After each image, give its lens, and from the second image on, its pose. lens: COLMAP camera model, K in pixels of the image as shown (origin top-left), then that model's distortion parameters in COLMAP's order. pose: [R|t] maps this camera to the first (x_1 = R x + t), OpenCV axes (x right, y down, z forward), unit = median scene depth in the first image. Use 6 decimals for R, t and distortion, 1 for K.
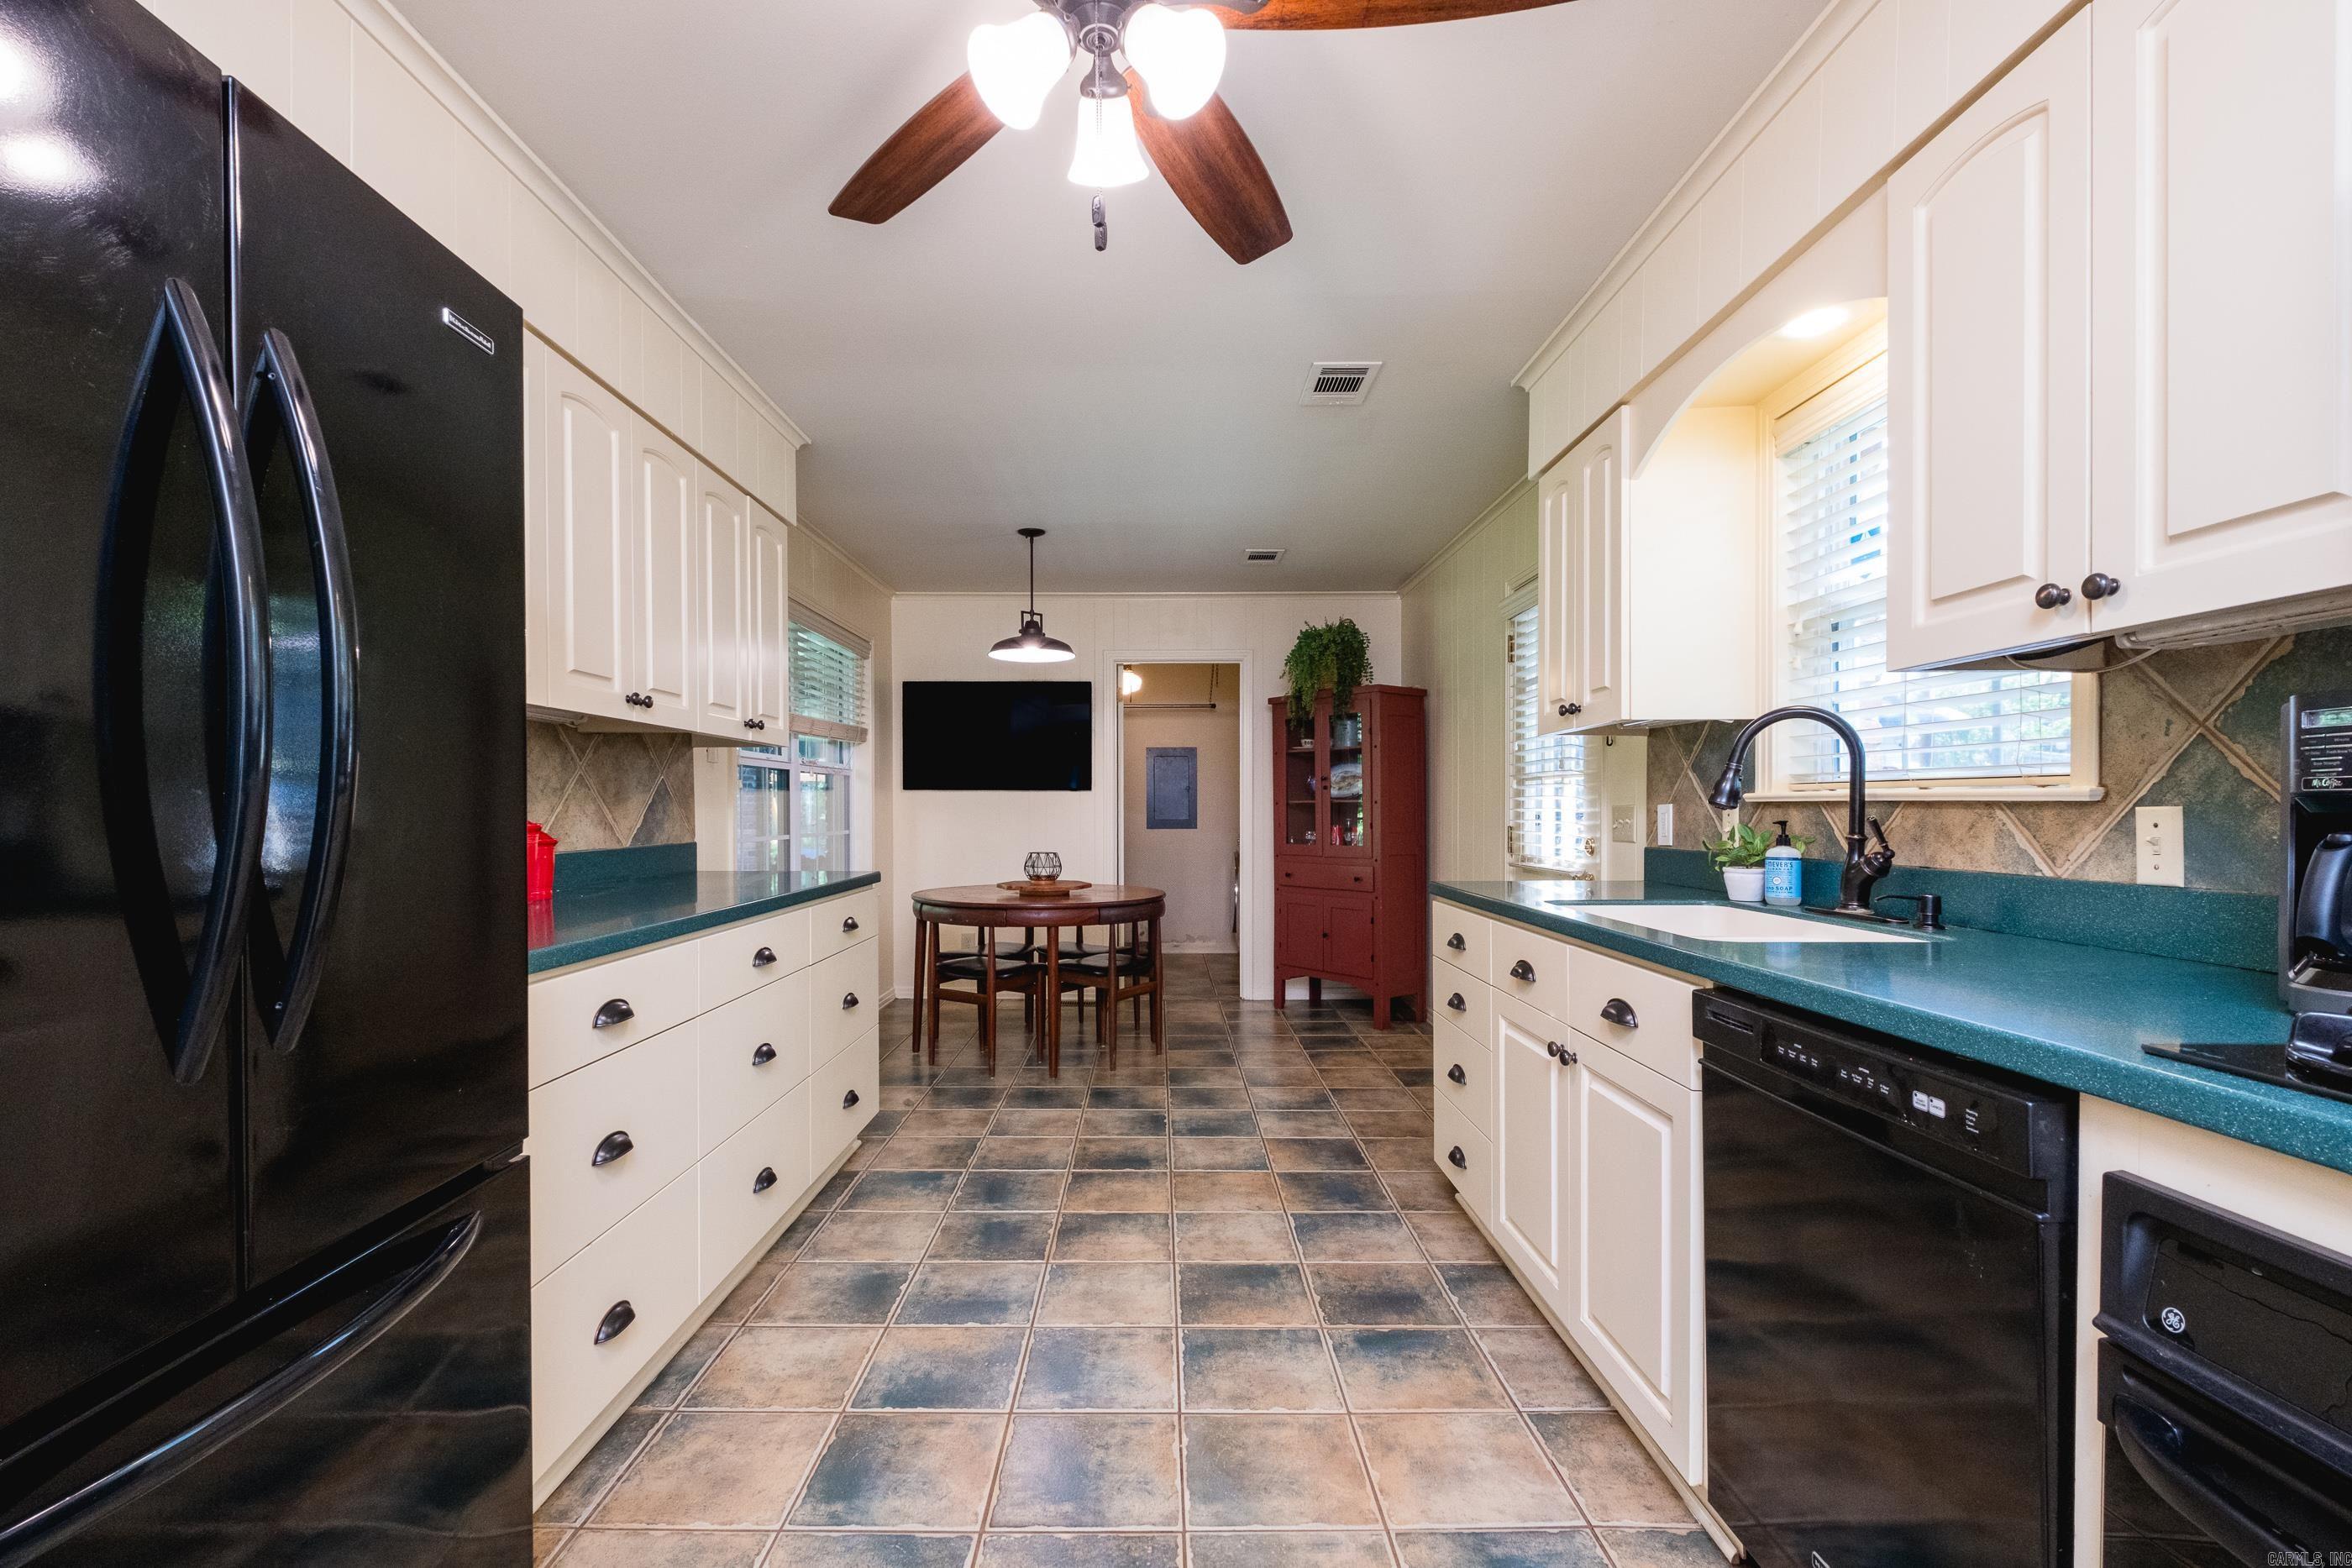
lens RADIAL K [[1169.6, 0, 1241.3], [0, 1169.6, 818.6], [0, 0, 1]] dist [0.006009, -0.002364]
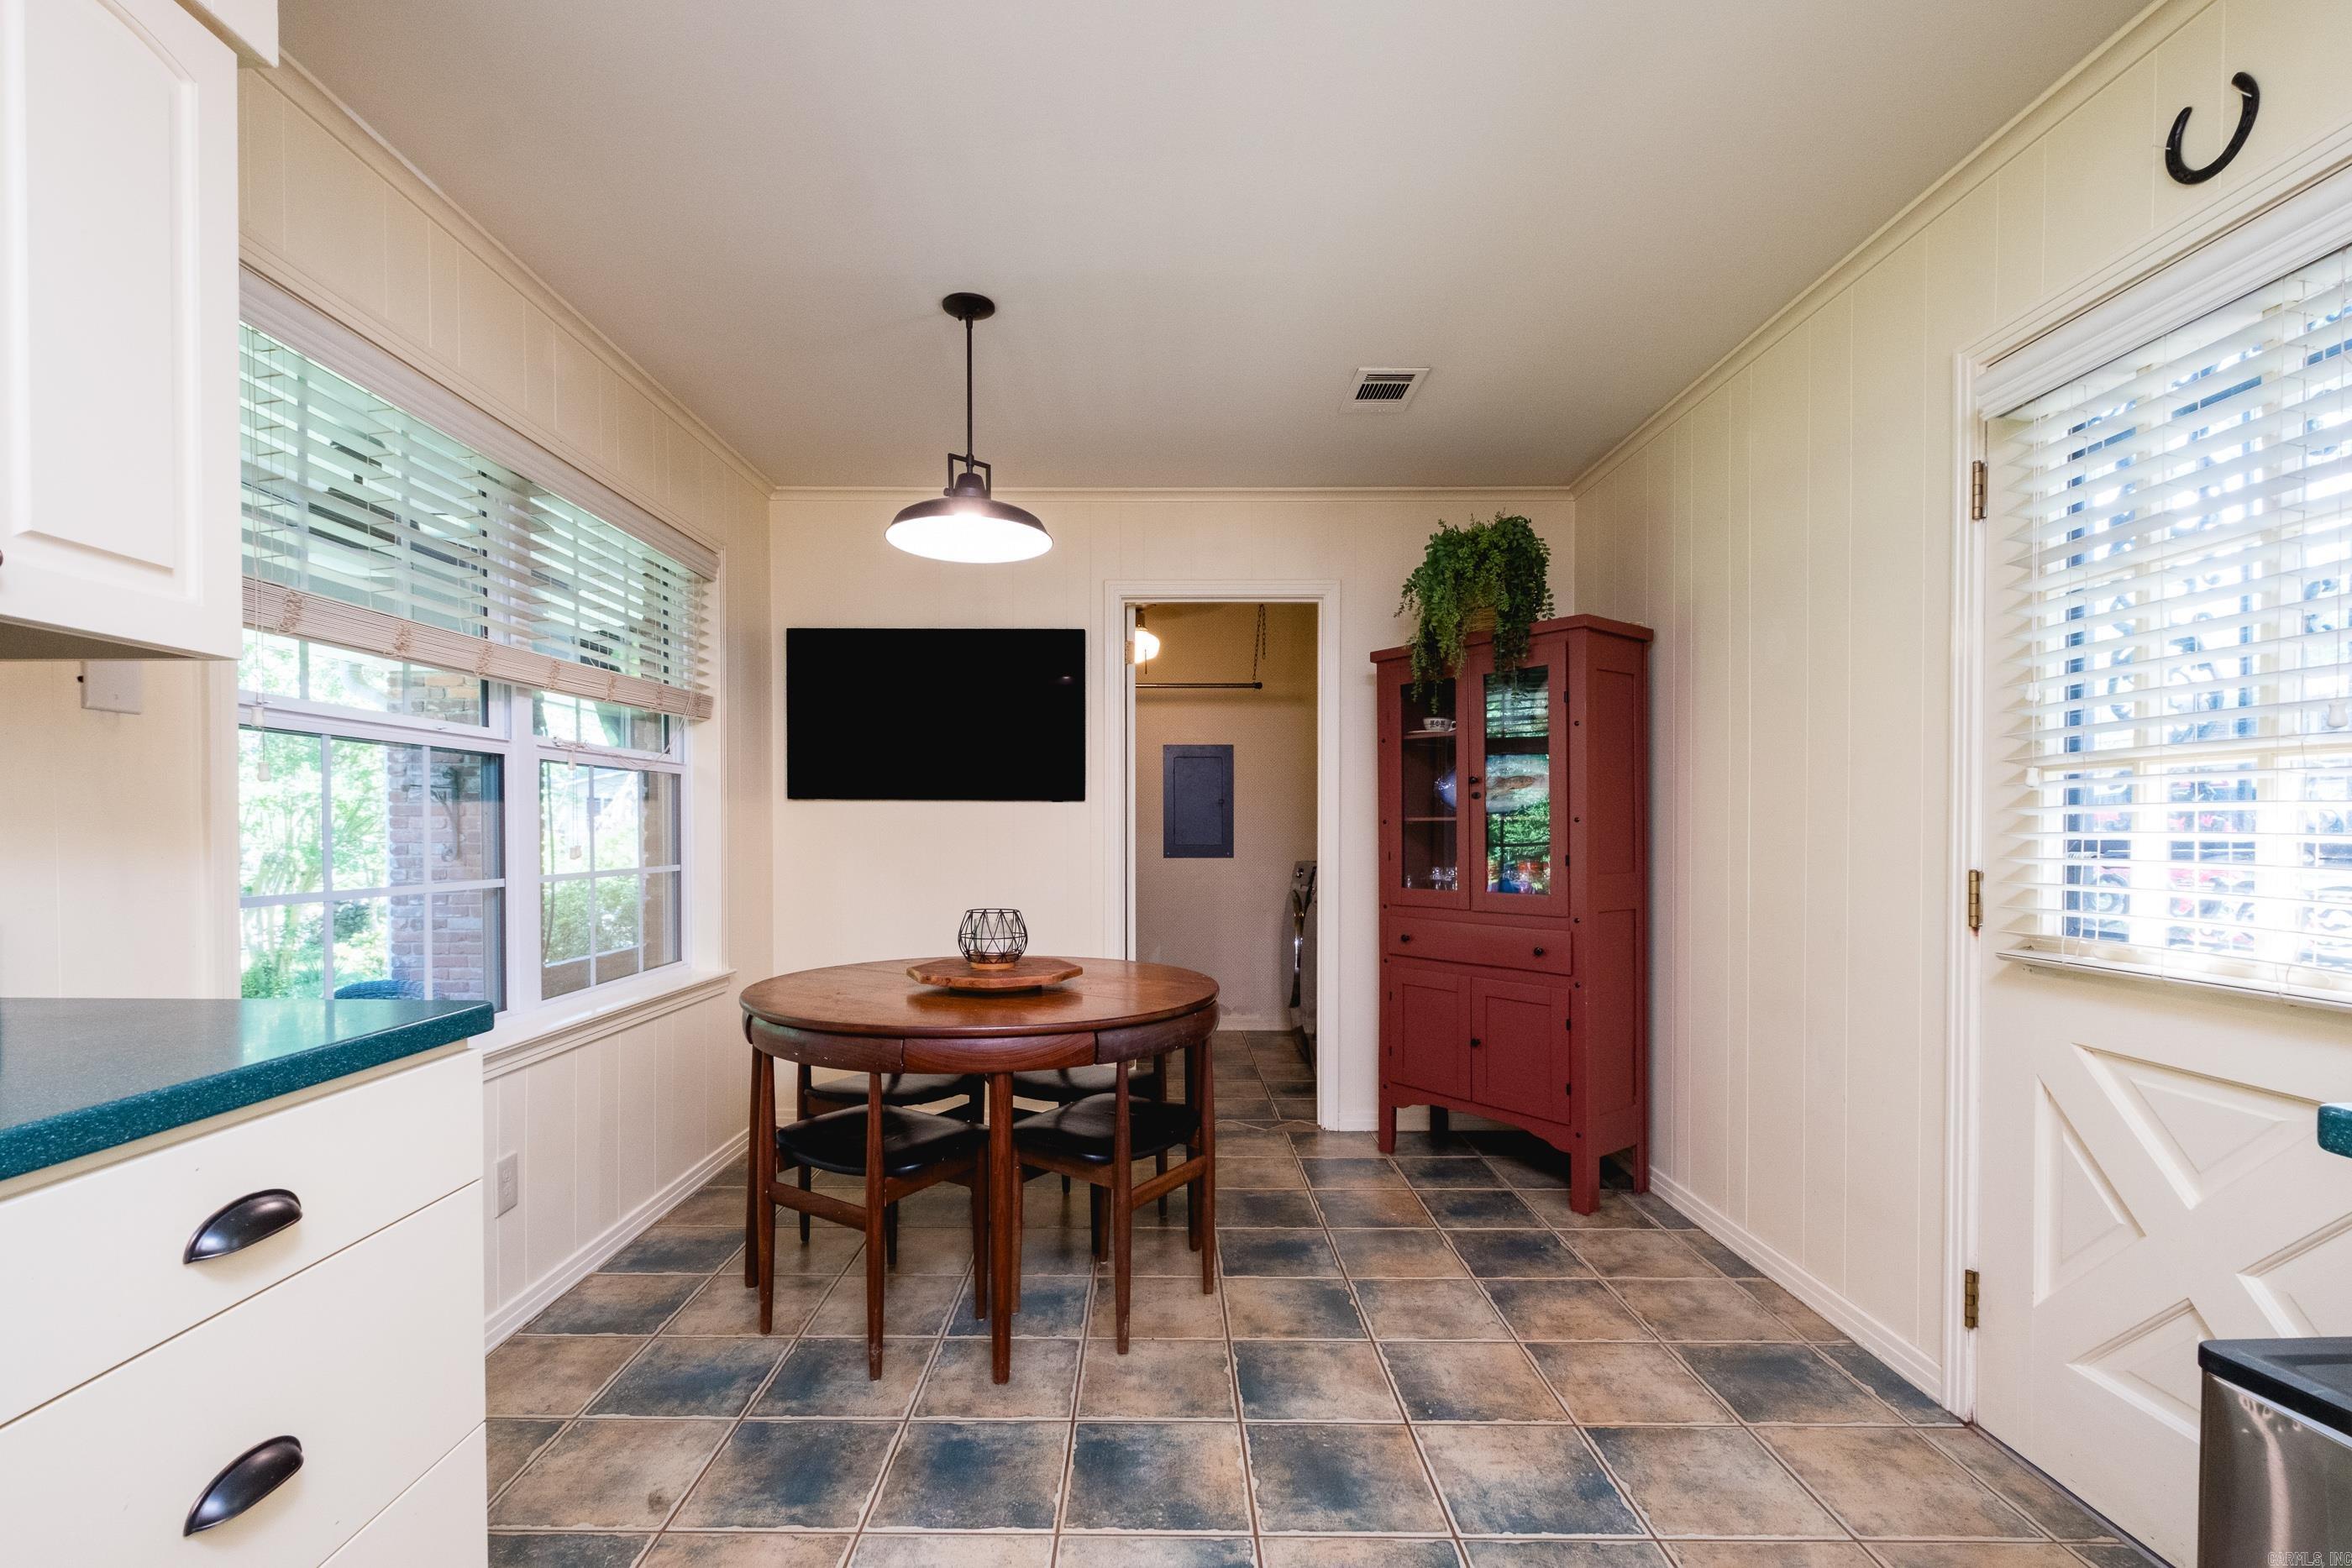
lens RADIAL K [[1049.6, 0, 1171.9], [0, 1049.6, 850.5], [0, 0, 1]] dist [0.002854, -0.001859]
pose [[0.998178, 0.002010, -0.060297, -0.078135], [-0.001352, 0.999939, 0.010955, -0.006443], [0.060316, -0.010853, 0.998120, 0.699872]]
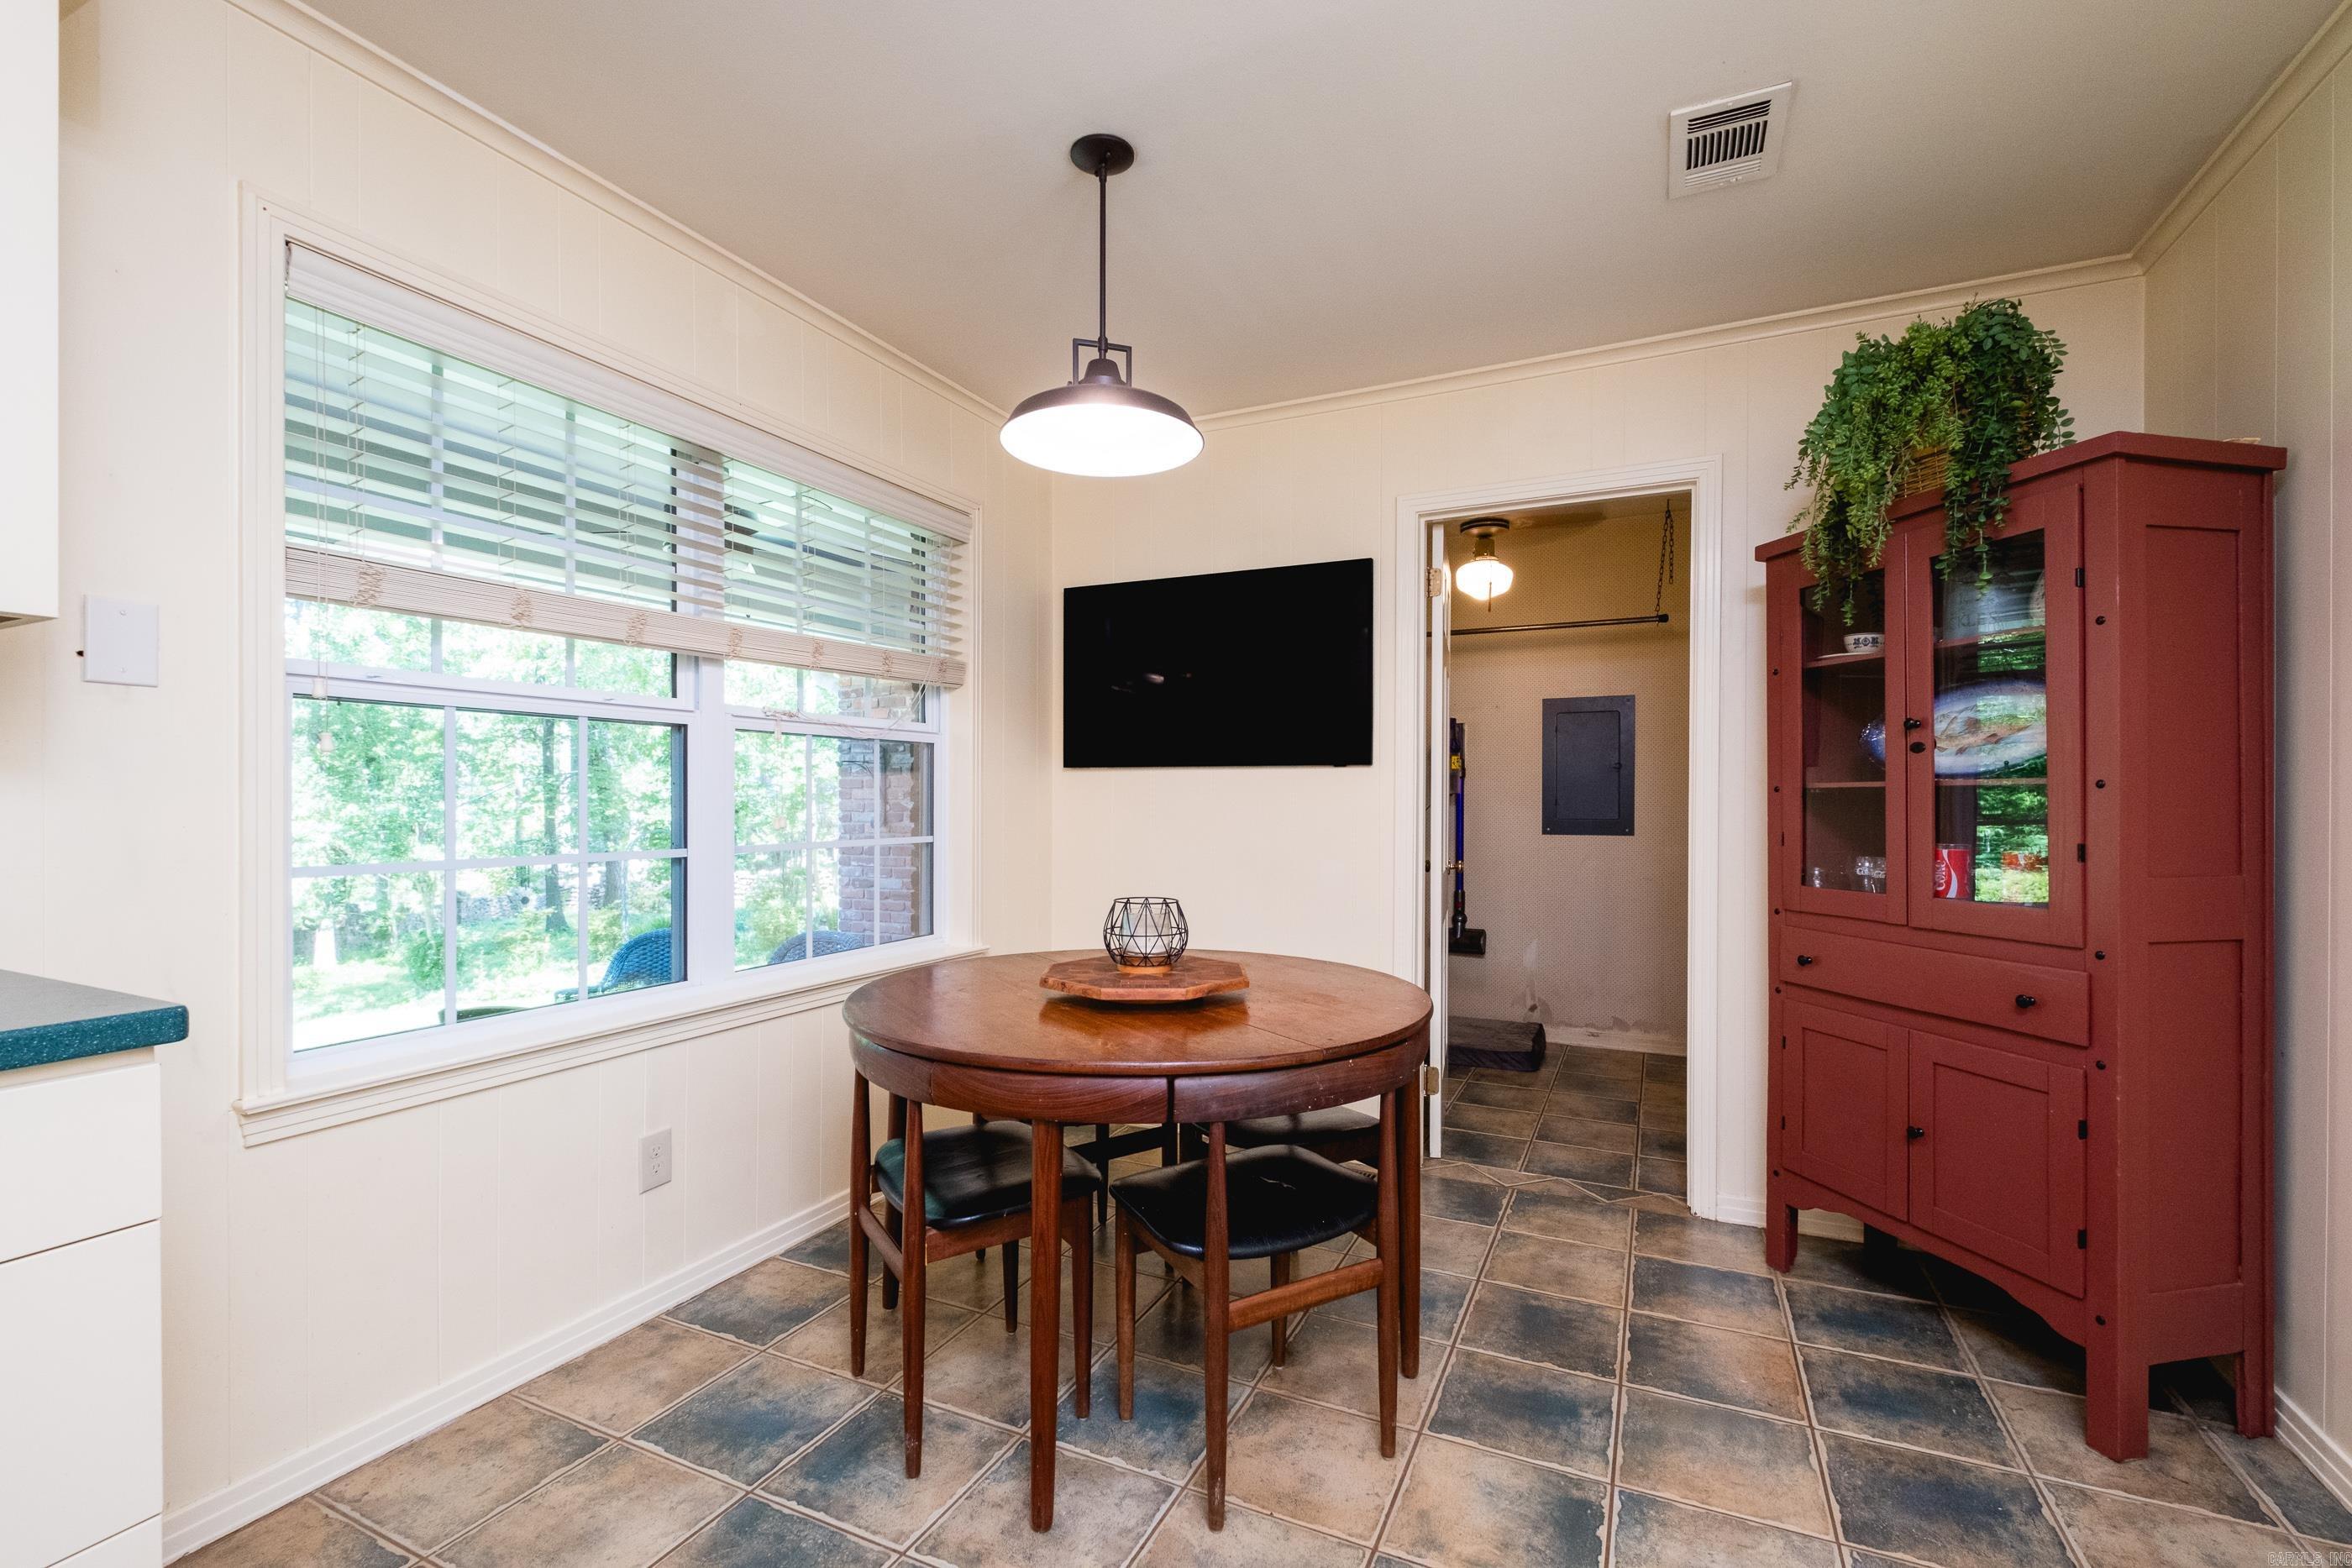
lens RADIAL K [[1049.6, 0, 1202.3], [0, 1049.6, 810.9], [0, 0, 1]] dist [0.002854, -0.001859]
pose [[0.873711, 0.006476, -0.486403, 0.053733], [-0.006028, 0.999979, 0.002485, -0.008070], [0.486409, 0.000761, 0.873731, 0.900299]]
